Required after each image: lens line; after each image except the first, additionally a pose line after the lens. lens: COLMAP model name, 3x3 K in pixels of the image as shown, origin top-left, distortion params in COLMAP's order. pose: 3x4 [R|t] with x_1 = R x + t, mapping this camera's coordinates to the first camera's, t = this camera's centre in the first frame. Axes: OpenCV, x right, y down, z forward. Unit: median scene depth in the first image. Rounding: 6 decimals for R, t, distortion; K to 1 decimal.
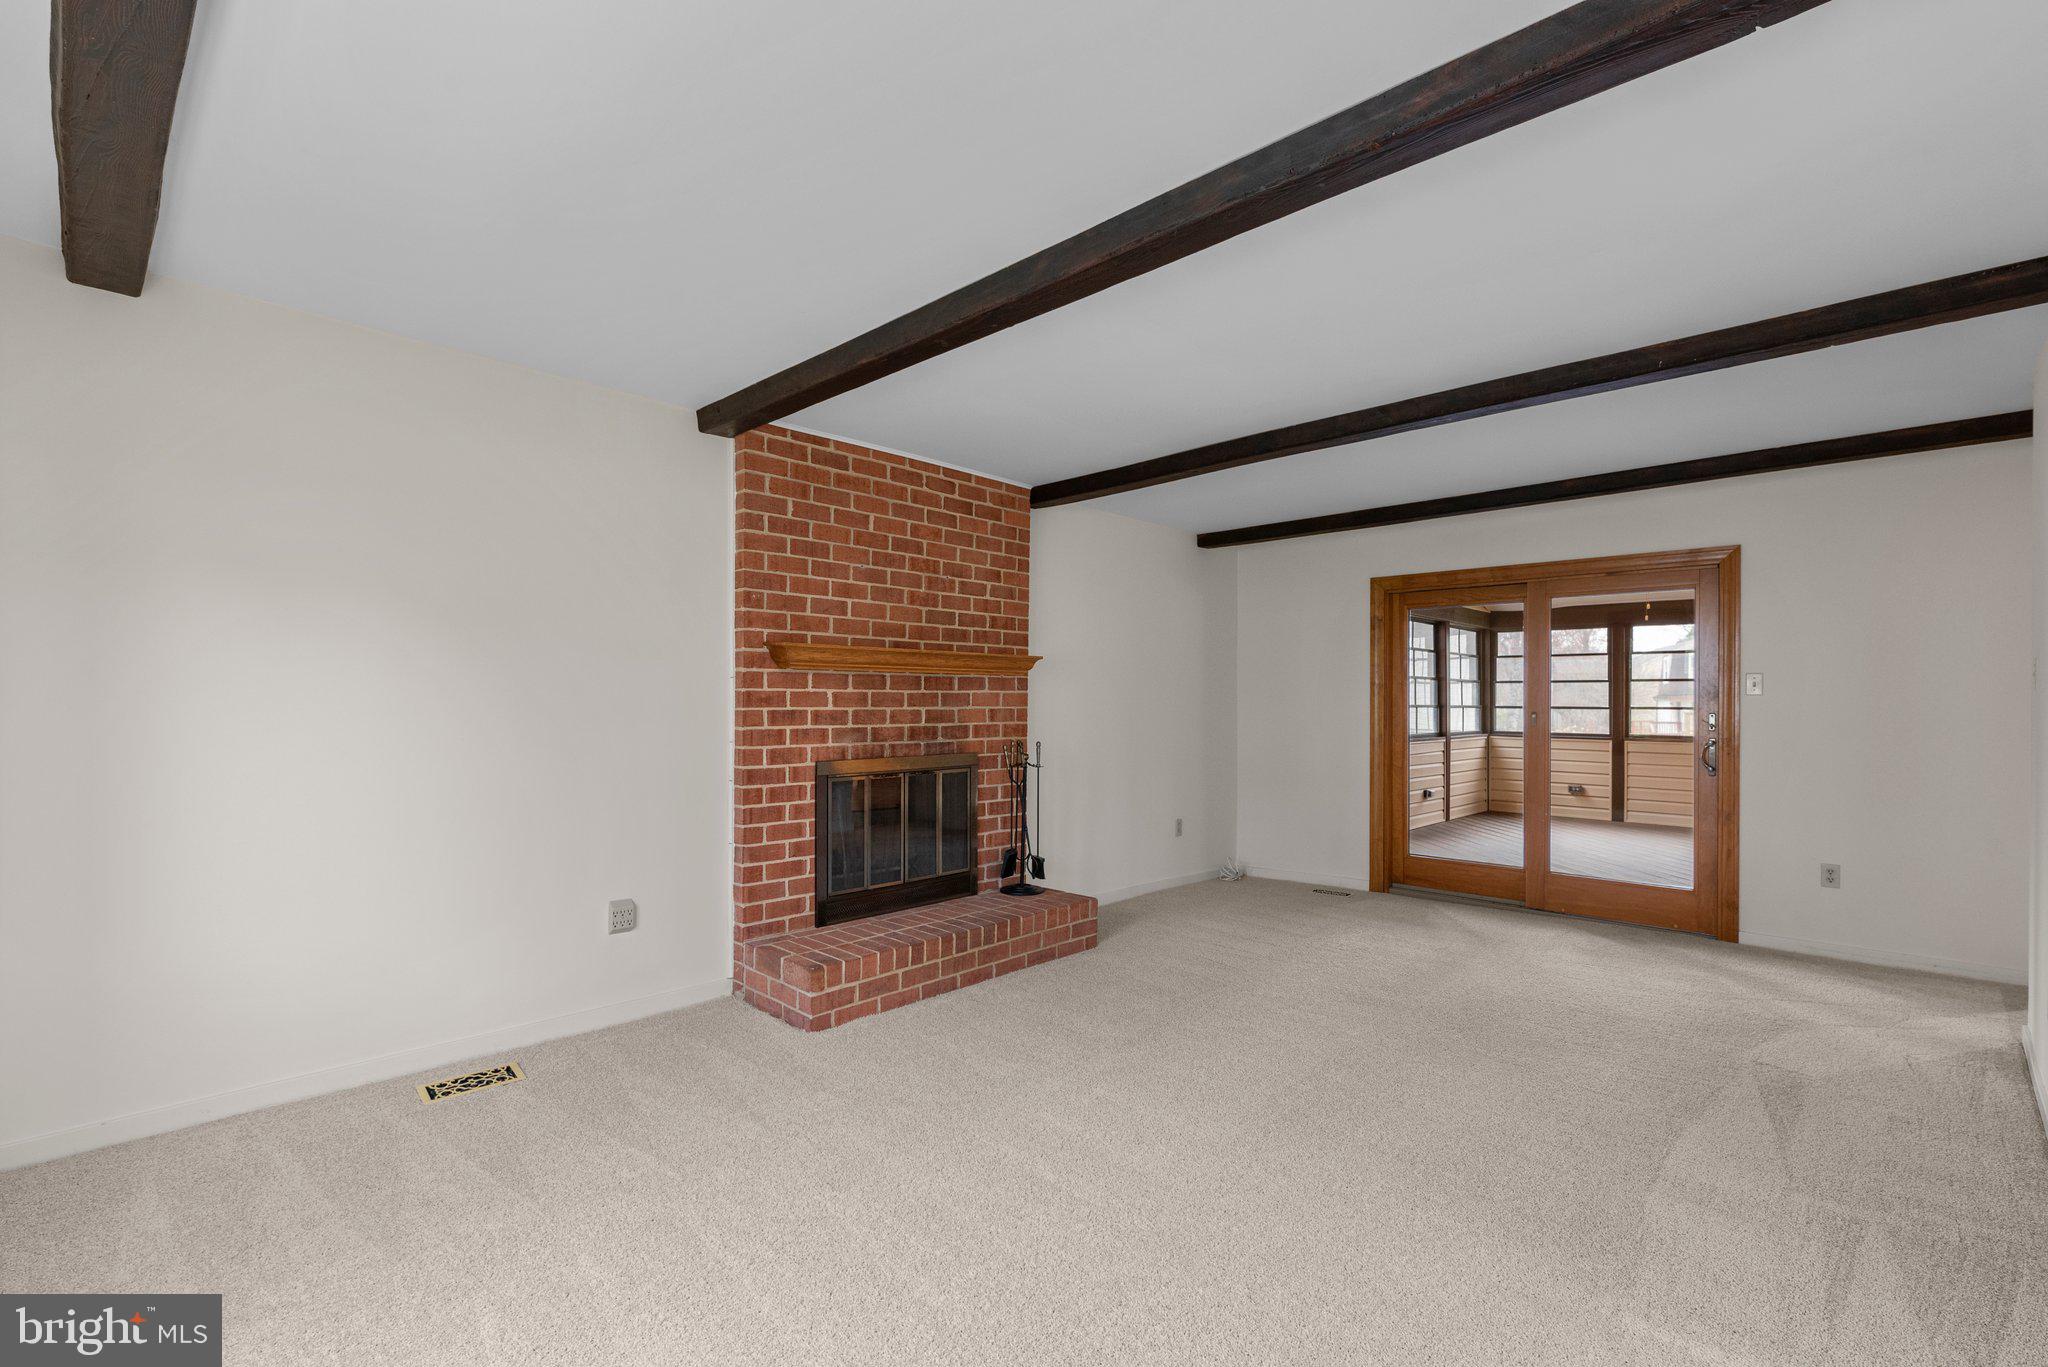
lens RADIAL K [[909.1, 0, 1030.5], [0, 909.1, 701.0], [0, 0, 1]] dist [0.002409, -0.000848]
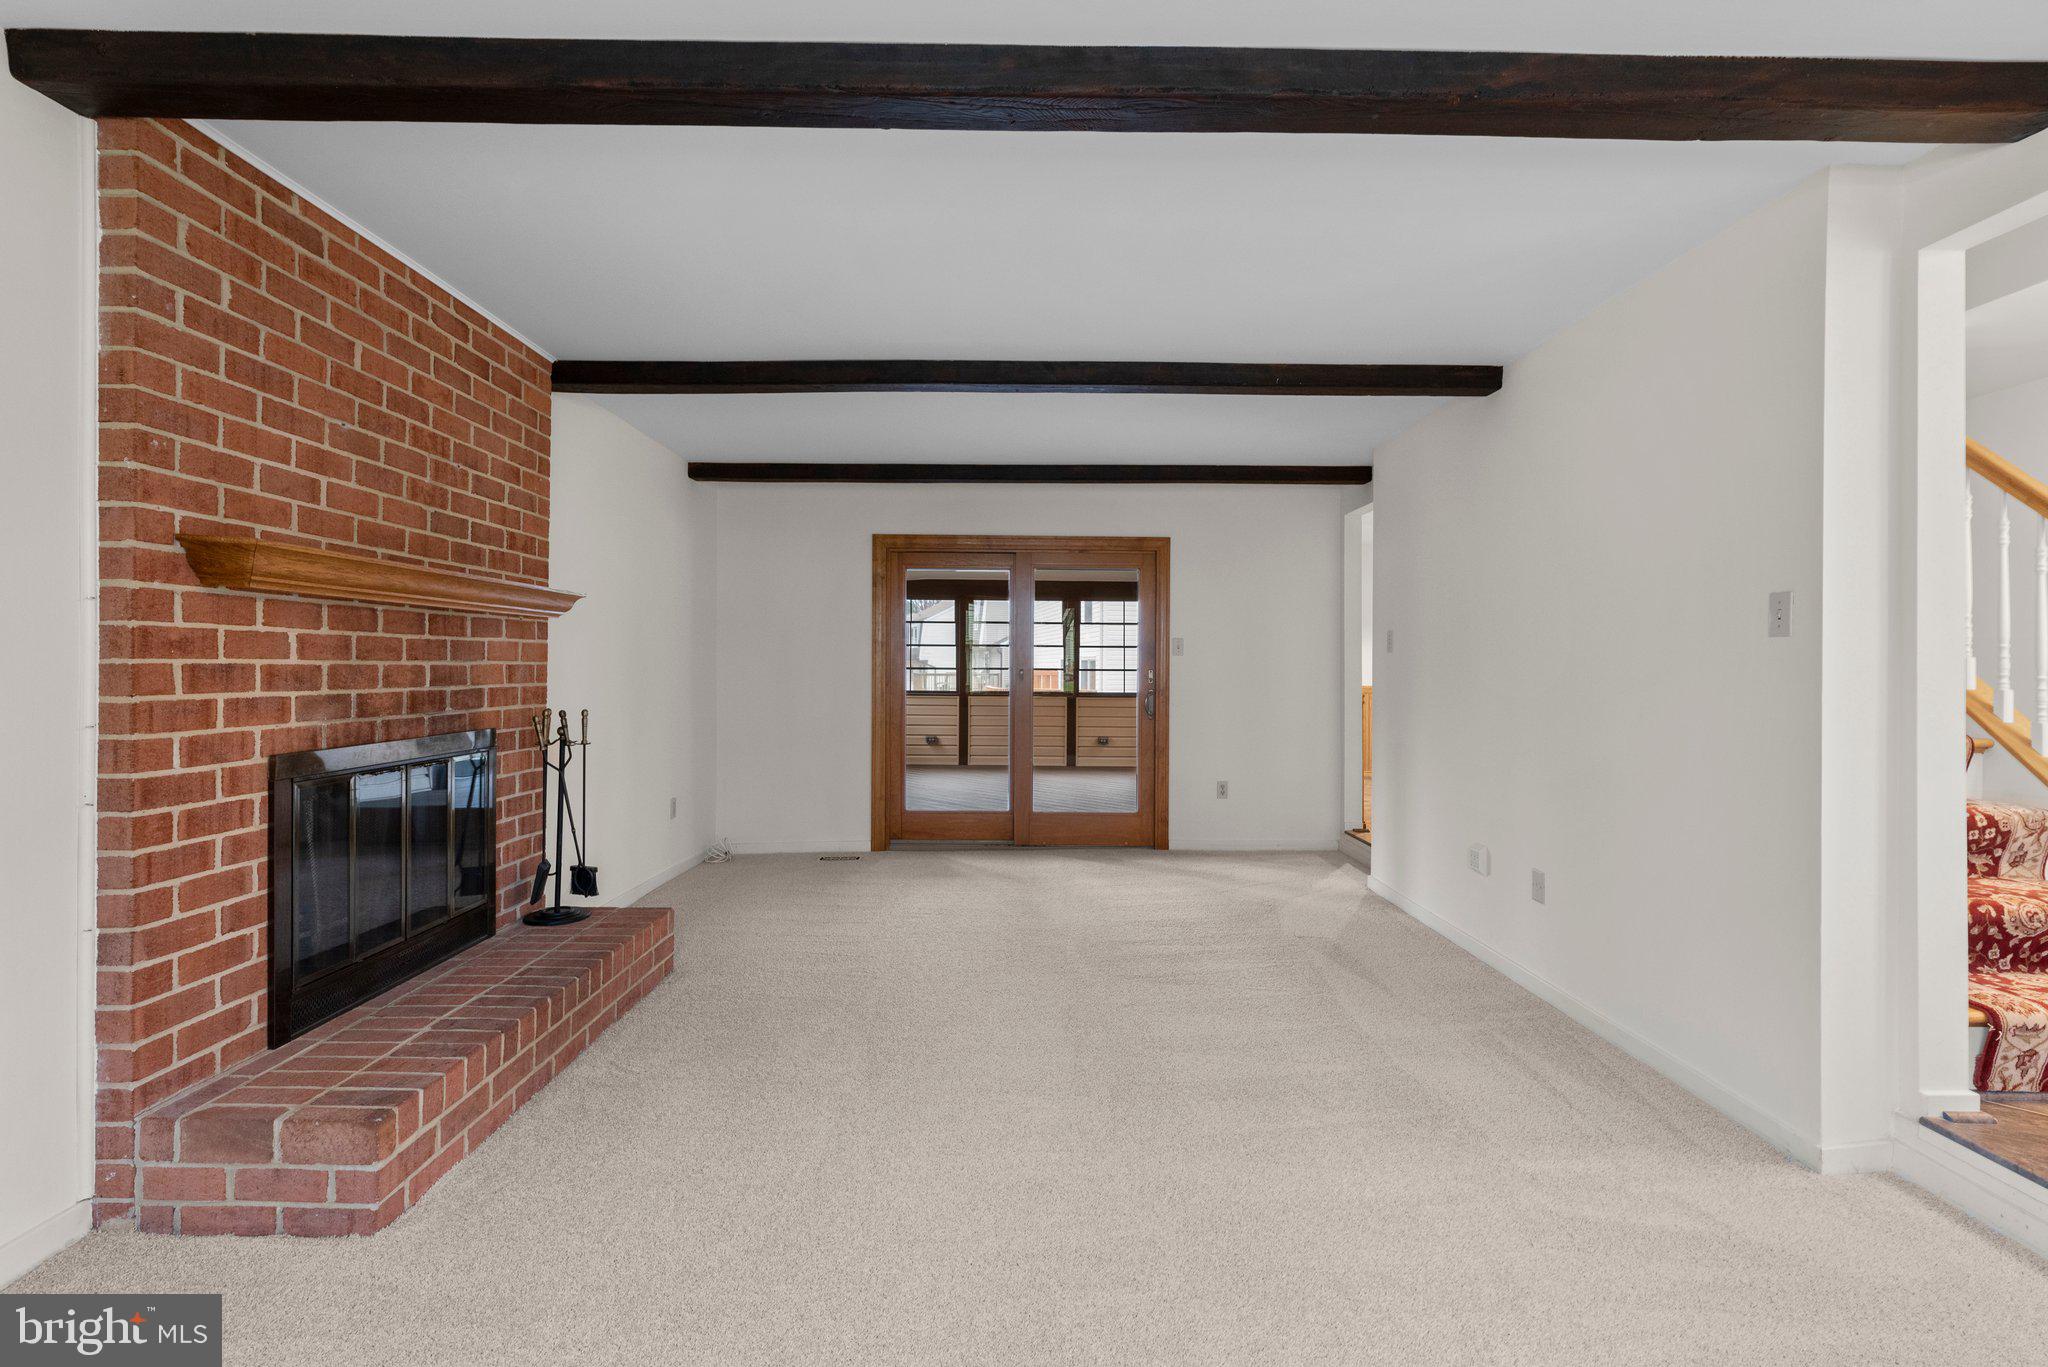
lens RADIAL K [[909.1, 0, 1026.4], [0, 909.1, 668.5], [0, 0, 1]] dist [0.002409, -0.000848]
pose [[0.712881, -0.000325, 0.701285, -0.272661], [-0.003459, 0.999986, 0.003979, 0.007902], [-0.701277, -0.005263, 0.712870, 0.245798]]
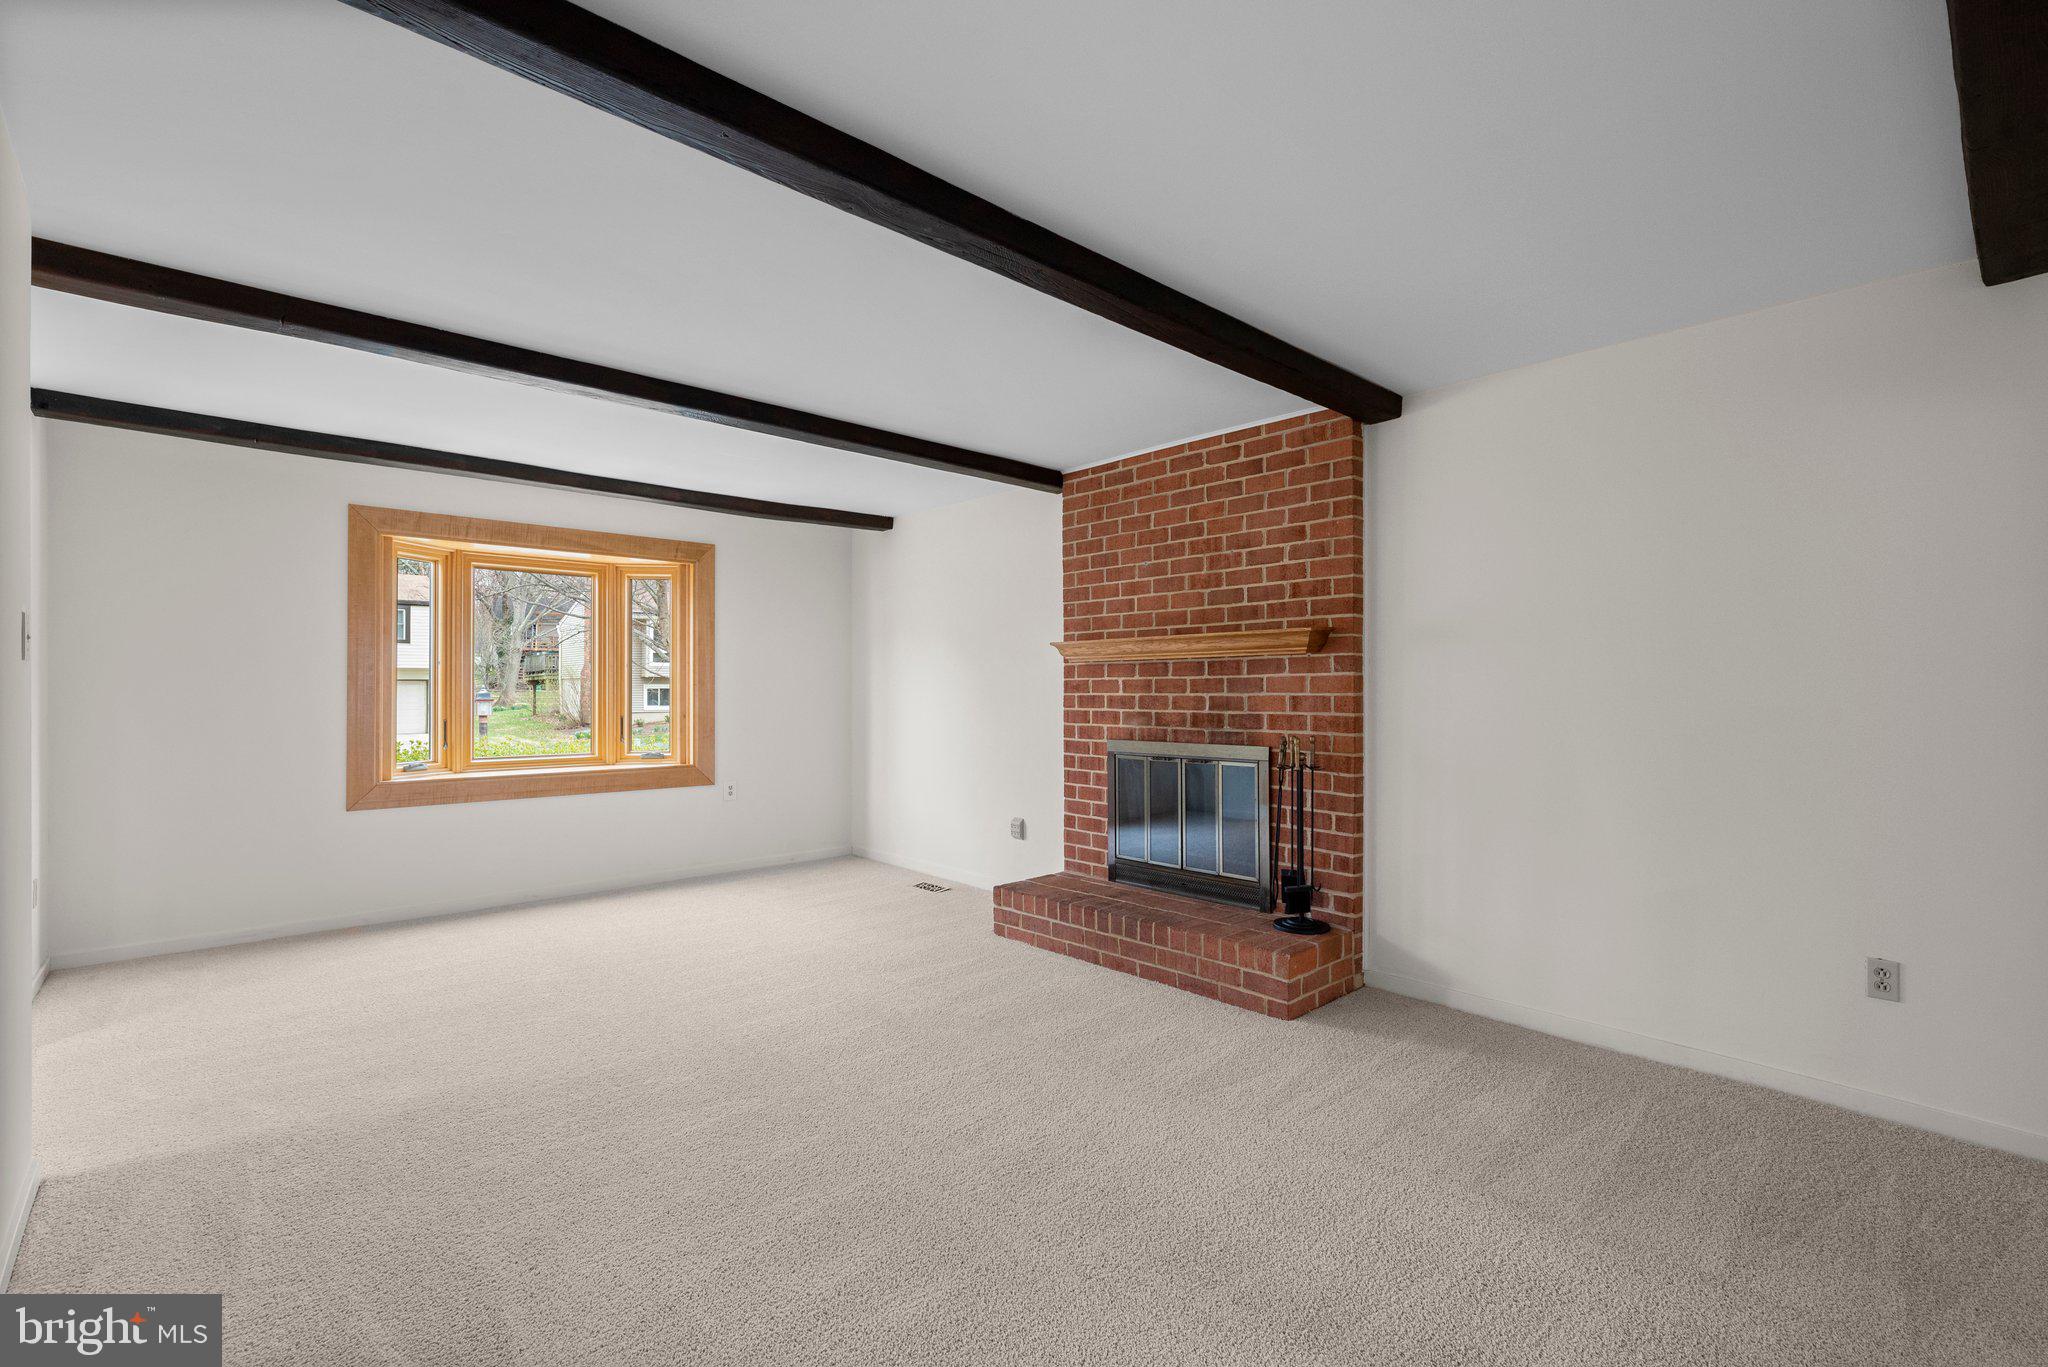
lens RADIAL K [[909.1, 0, 1032.9], [0, 909.1, 681.5], [0, 0, 1]] dist [0.002409, -0.000848]
pose [[-0.055455, -0.009848, -0.998413, 0.866662], [0.005290, 0.999934, -0.010157, 0.003026], [0.998447, -0.005845, -0.055399, 0.885232]]
